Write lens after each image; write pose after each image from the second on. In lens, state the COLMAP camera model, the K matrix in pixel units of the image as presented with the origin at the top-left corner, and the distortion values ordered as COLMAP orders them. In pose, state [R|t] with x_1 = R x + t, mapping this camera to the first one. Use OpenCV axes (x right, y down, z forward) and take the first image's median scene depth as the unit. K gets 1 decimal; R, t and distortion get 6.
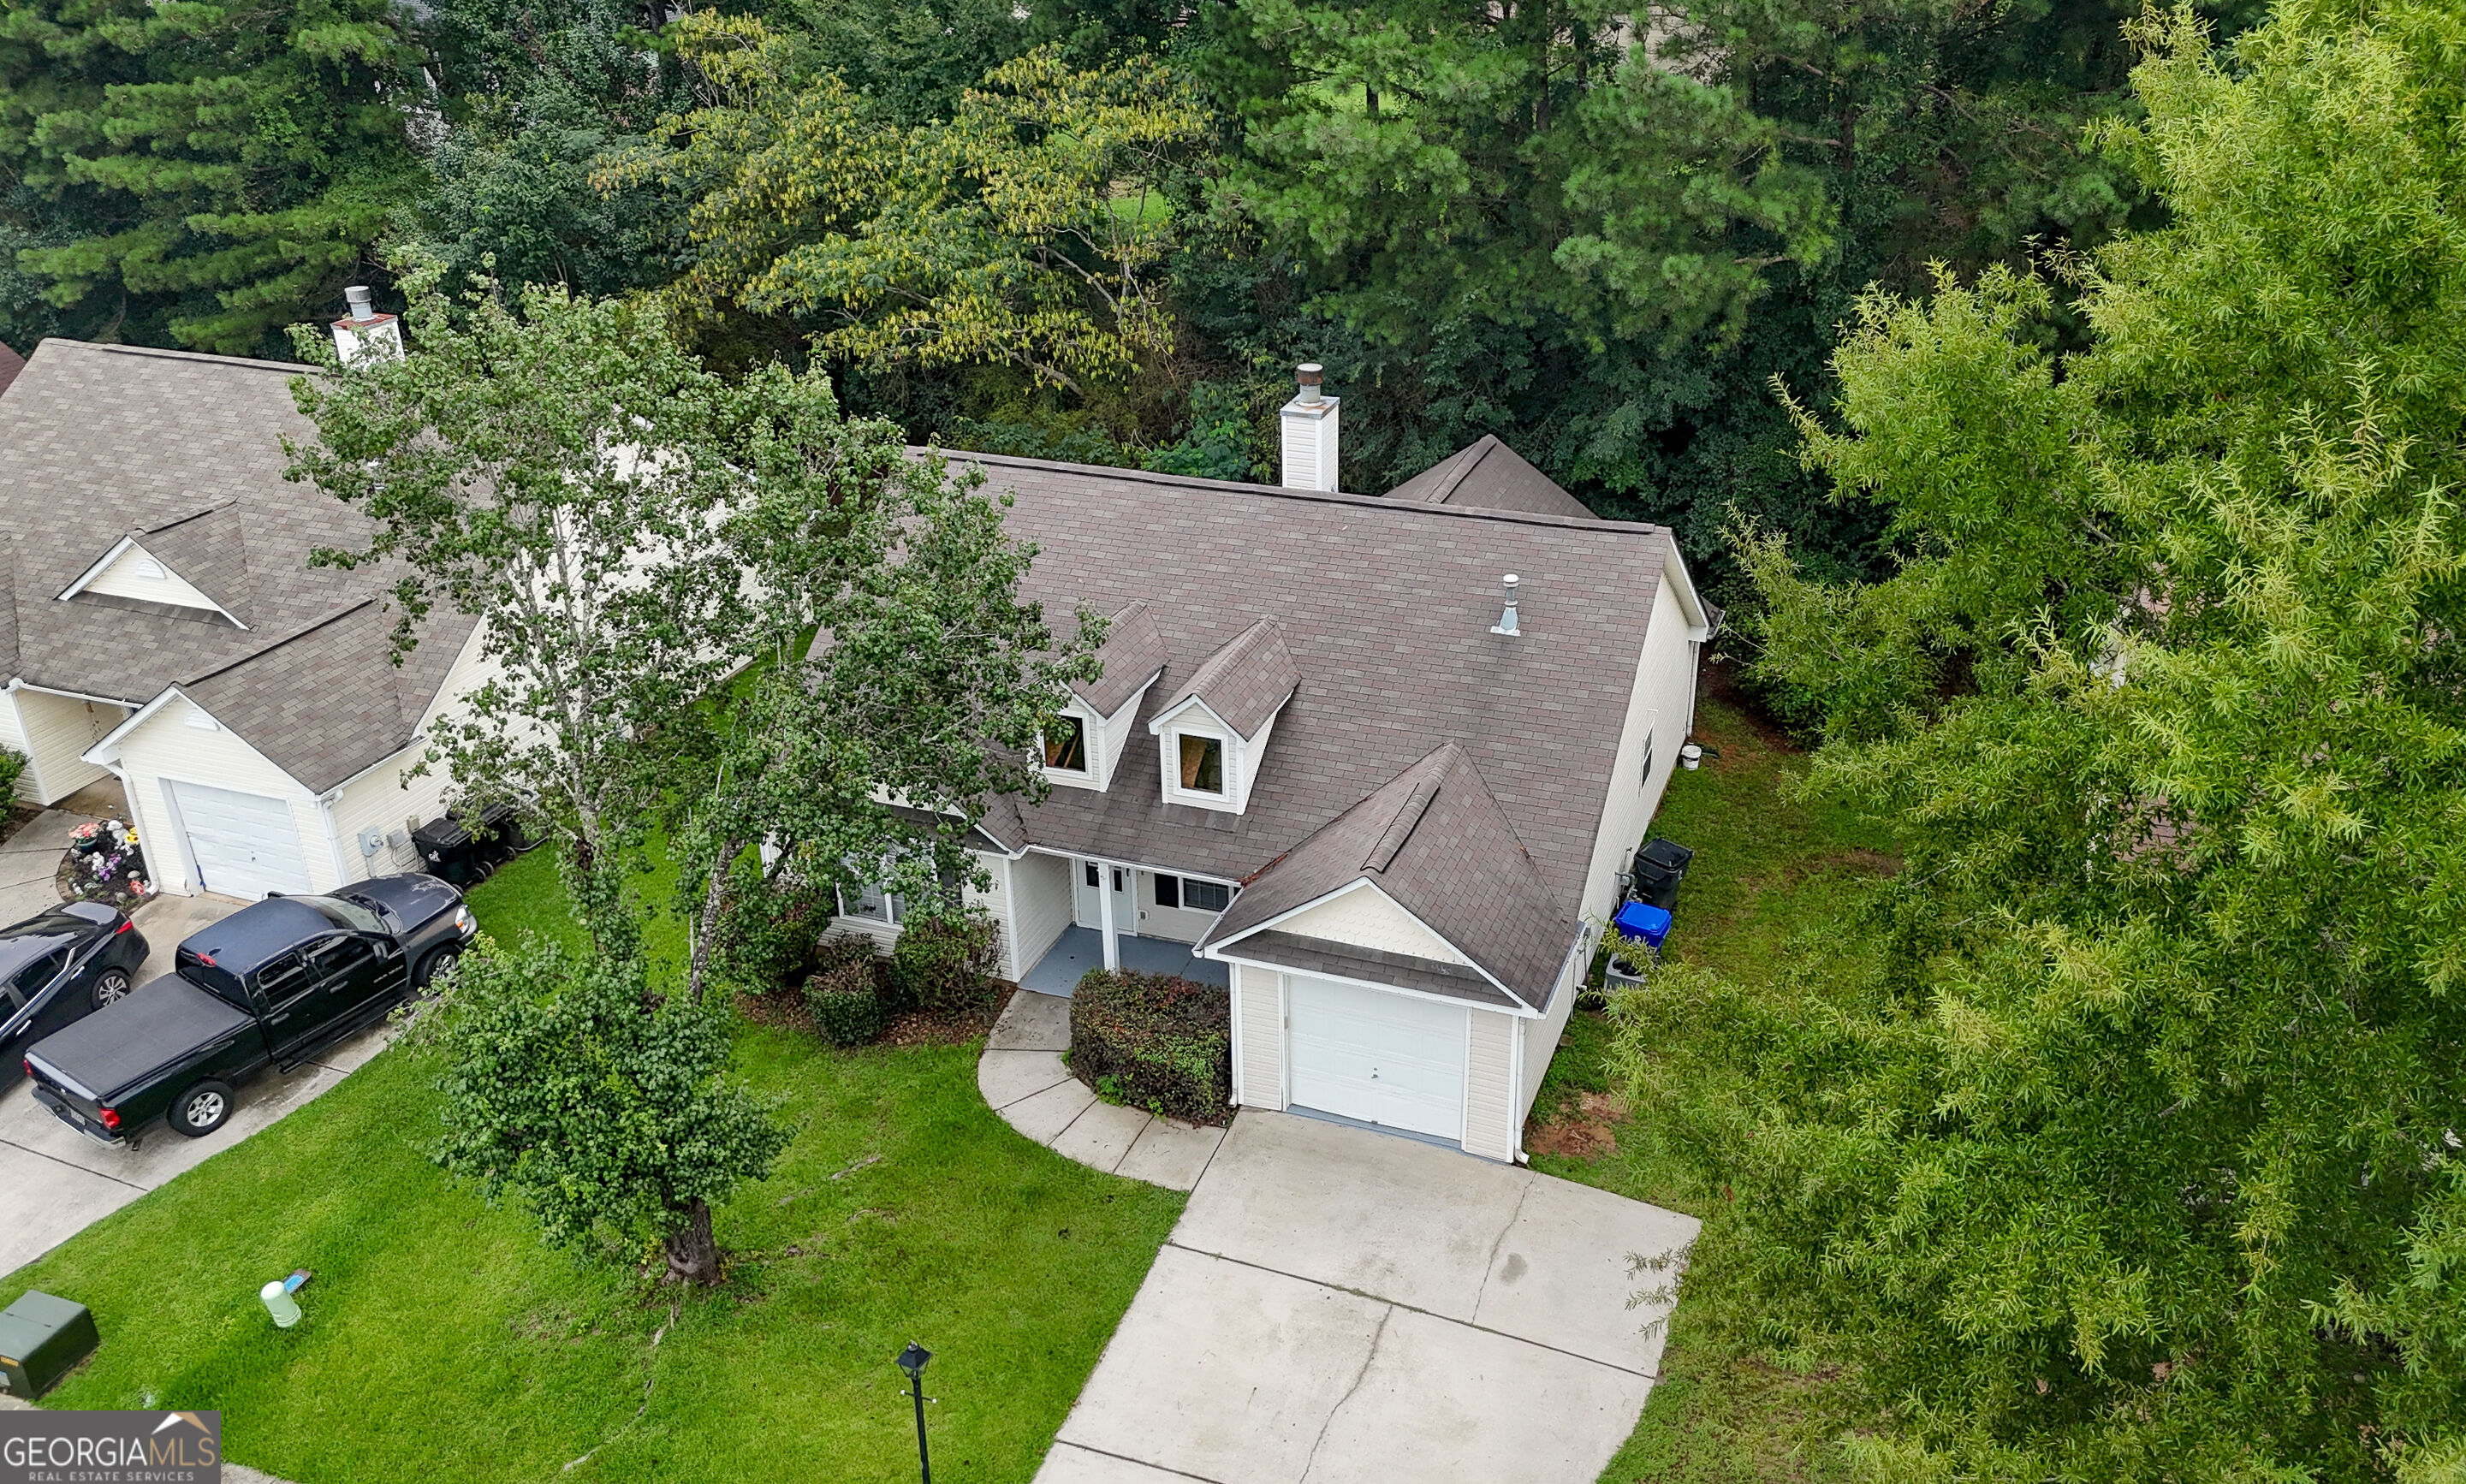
lens RADIAL K [[2006.3, 0, 1299.9], [0, 2006.3, 692.2], [0, 0, 1]] dist [0.111113, -0.152764]
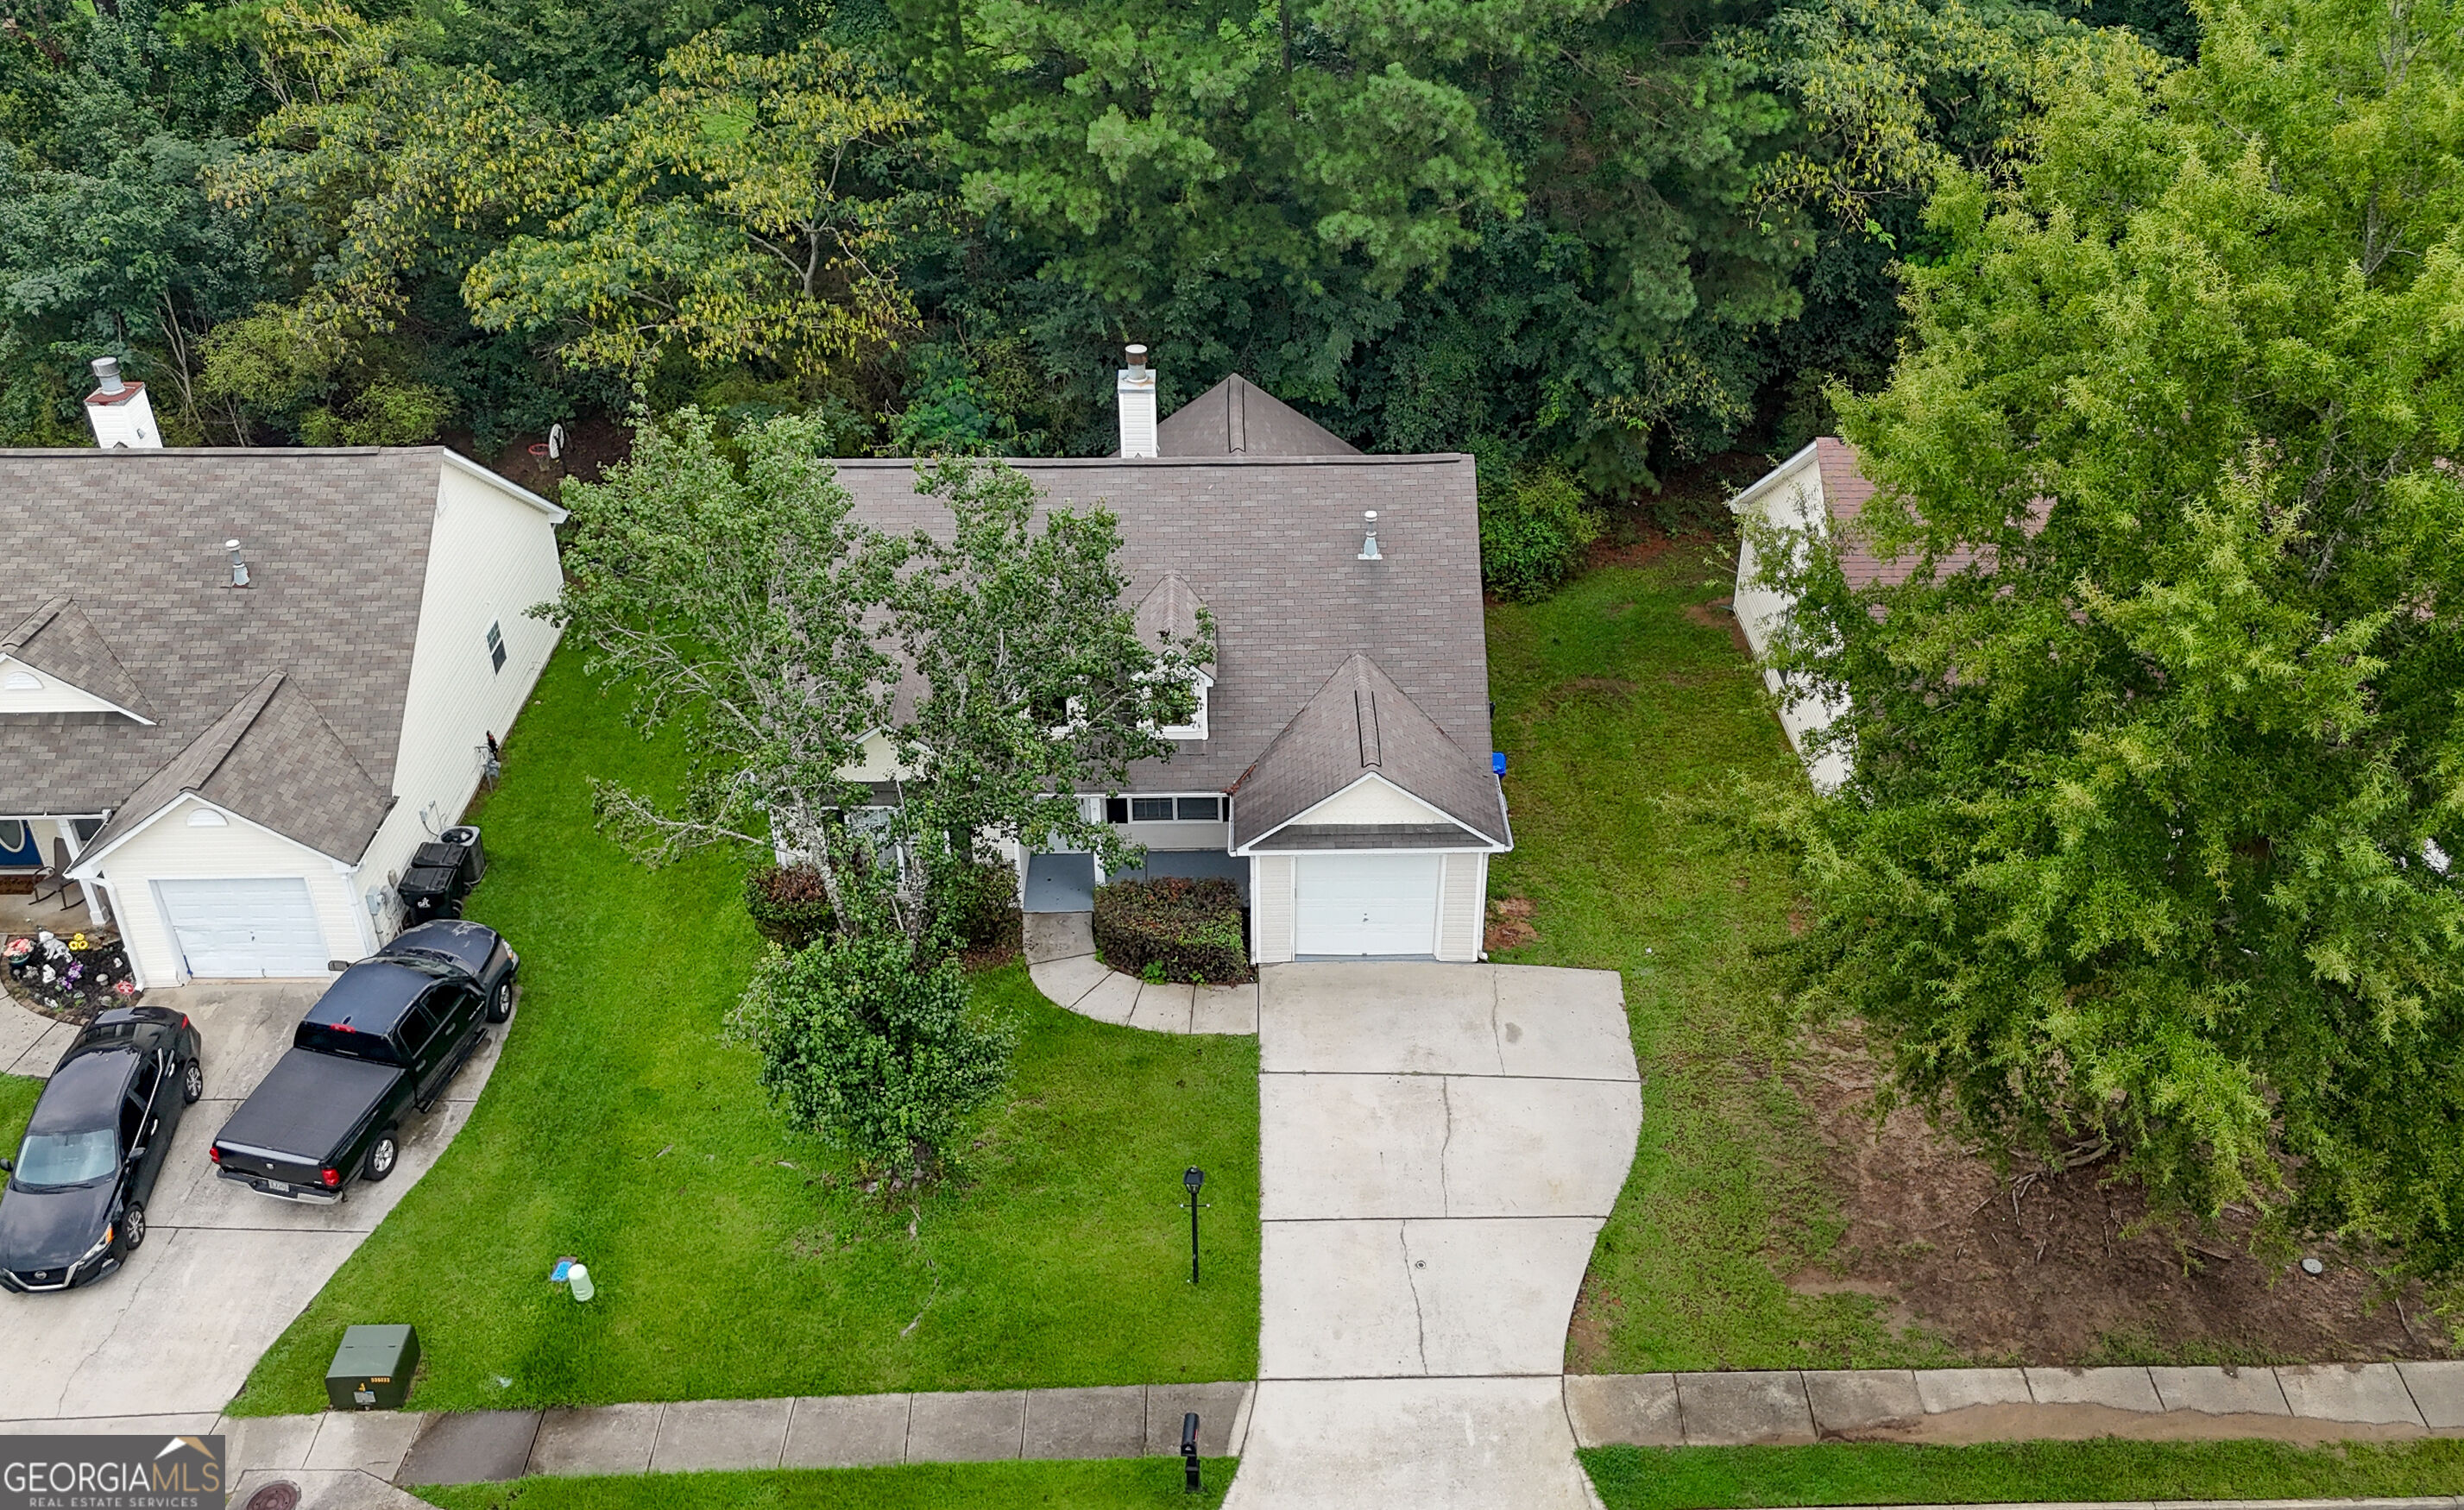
lens RADIAL K [[2219.3, 0, 1232.0], [0, 2219.3, 755.0], [0, 0, 1]] dist [0.086824, -0.011999]
pose [[0.938576, -0.177081, 0.296170, -0.423240], [0.142682, 0.980634, 0.134158, -0.110837], [-0.314191, -0.083659, 0.945667, -0.298426]]
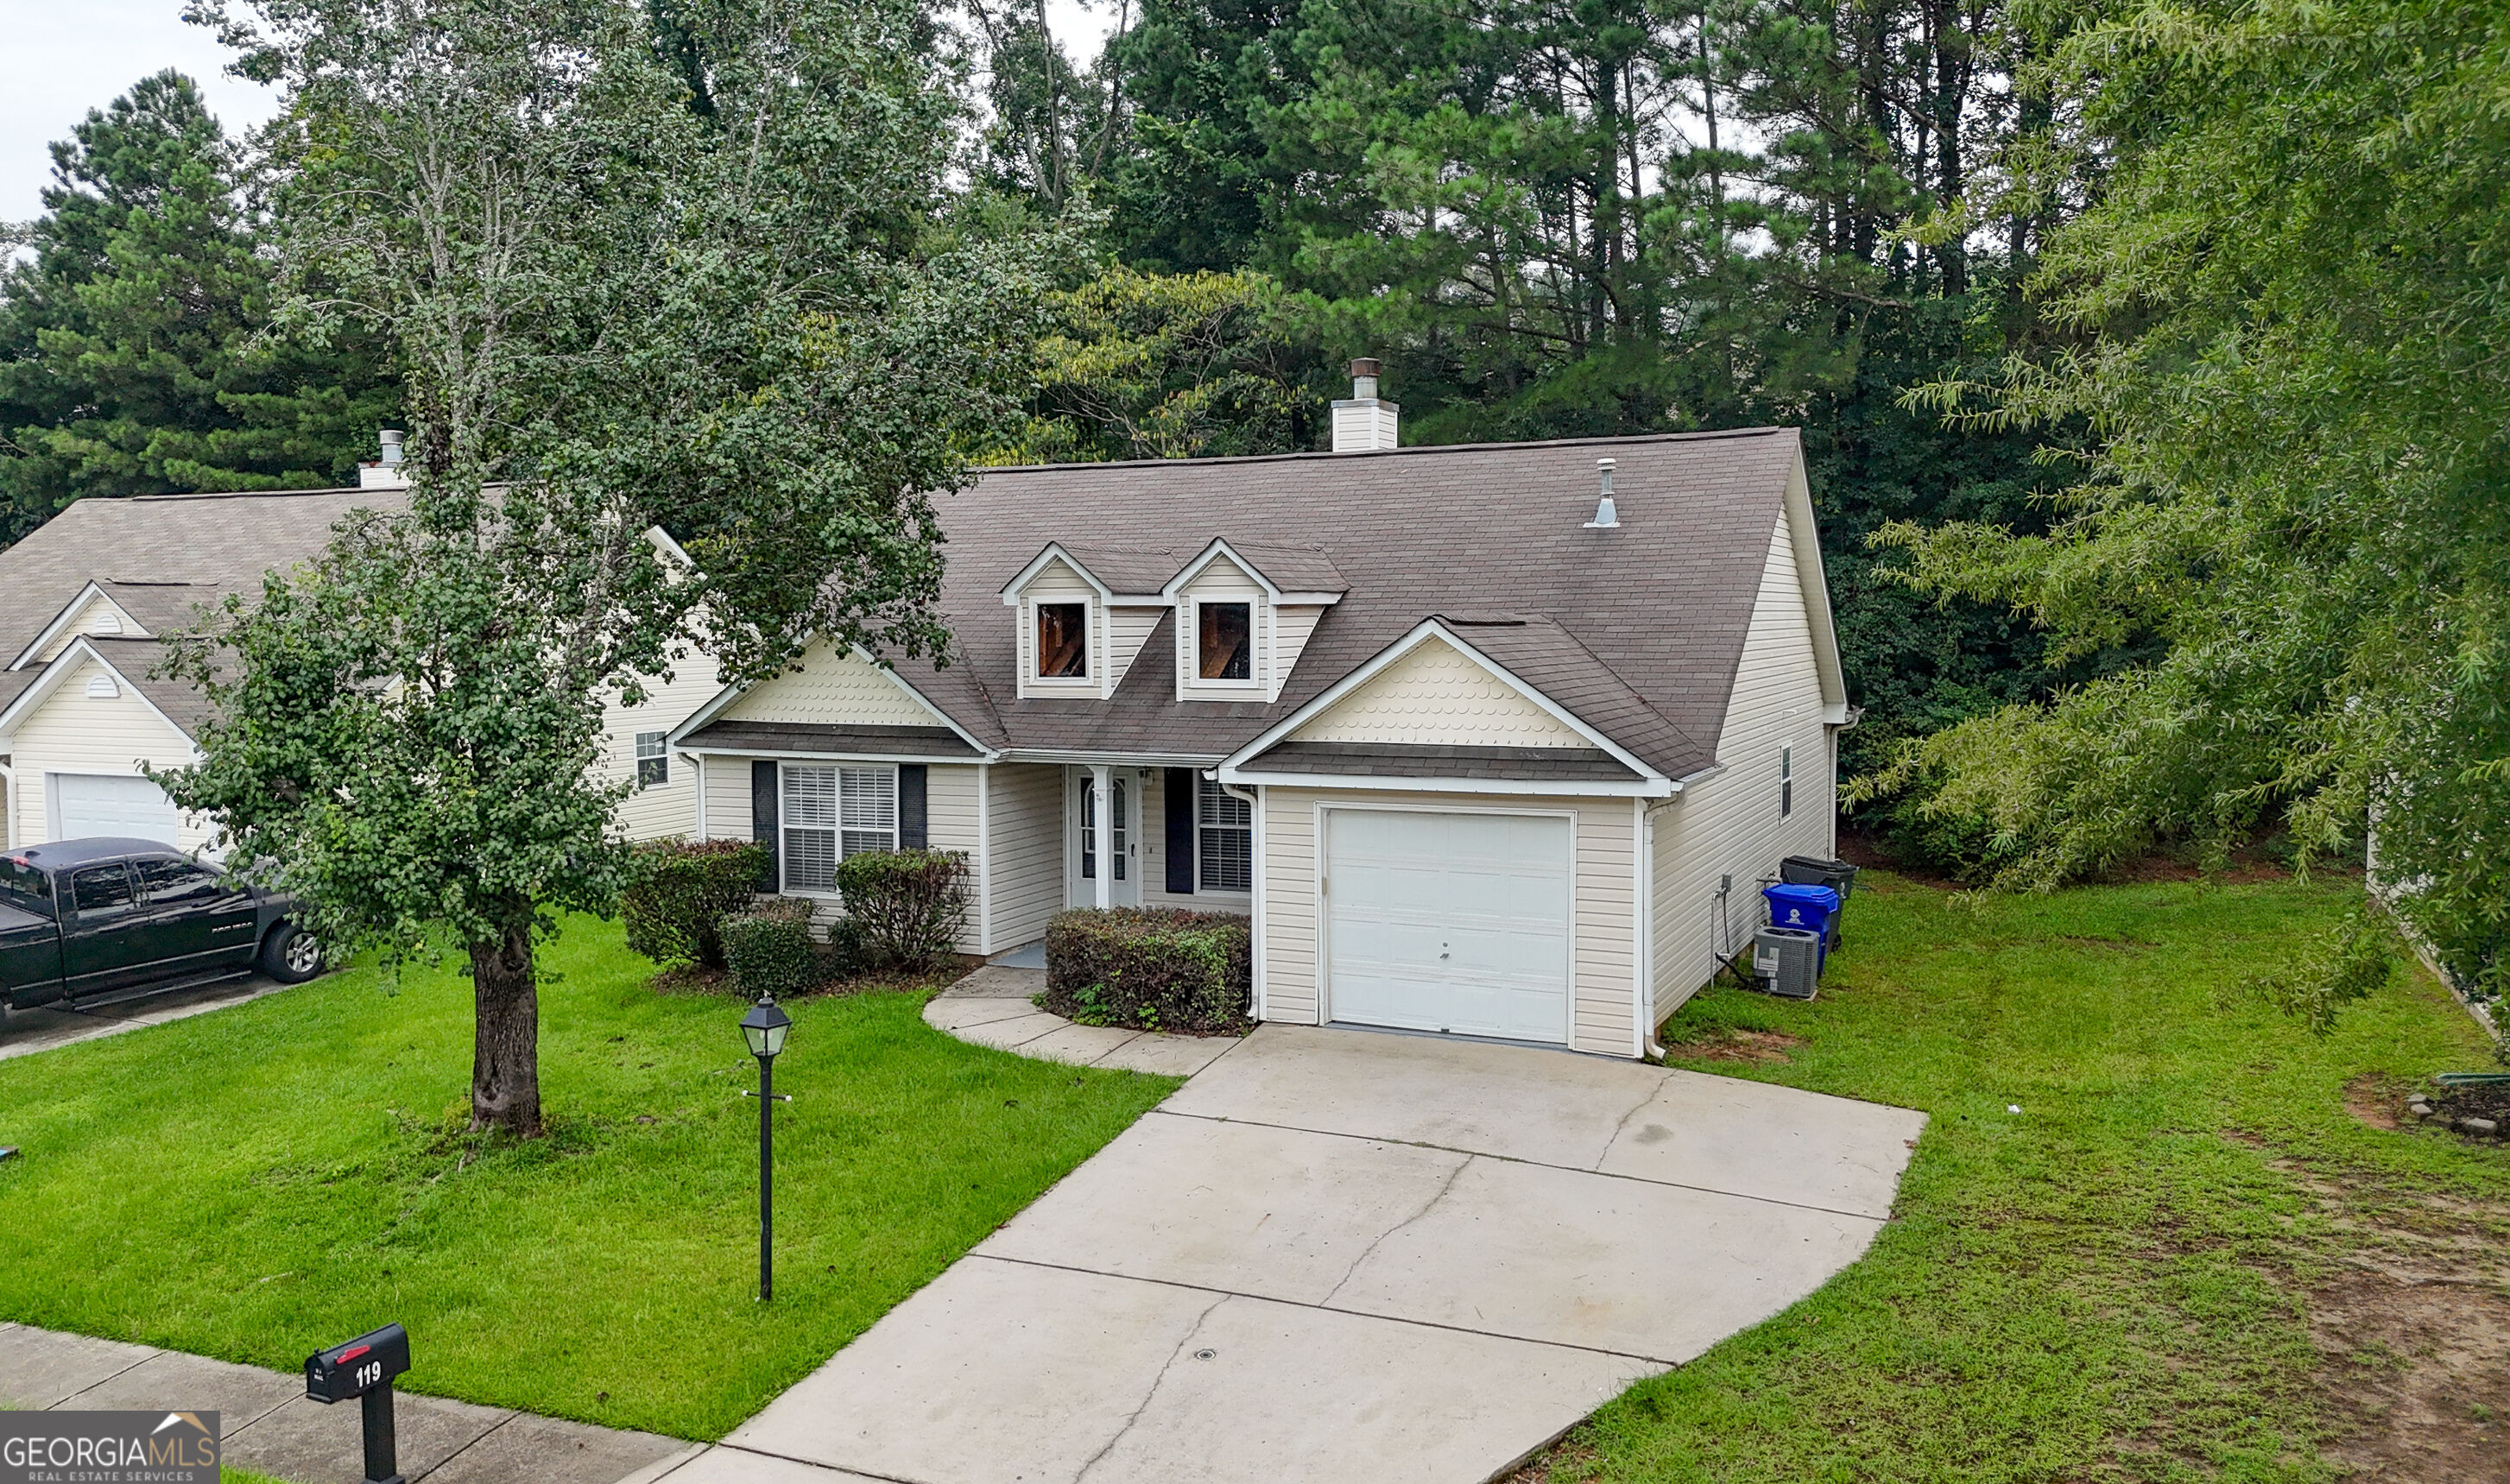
lens RADIAL K [[1957.9, 0, 1157.9], [0, 1957.9, 728.8], [0, 0, 1]] dist [0.092303, -0.096569]
pose [[0.994387, 0.005394, -0.105671, 0.007743], [-0.042844, 0.933690, -0.355510, 0.352592], [0.096746, 0.358042, 0.928680, 0.275480]]
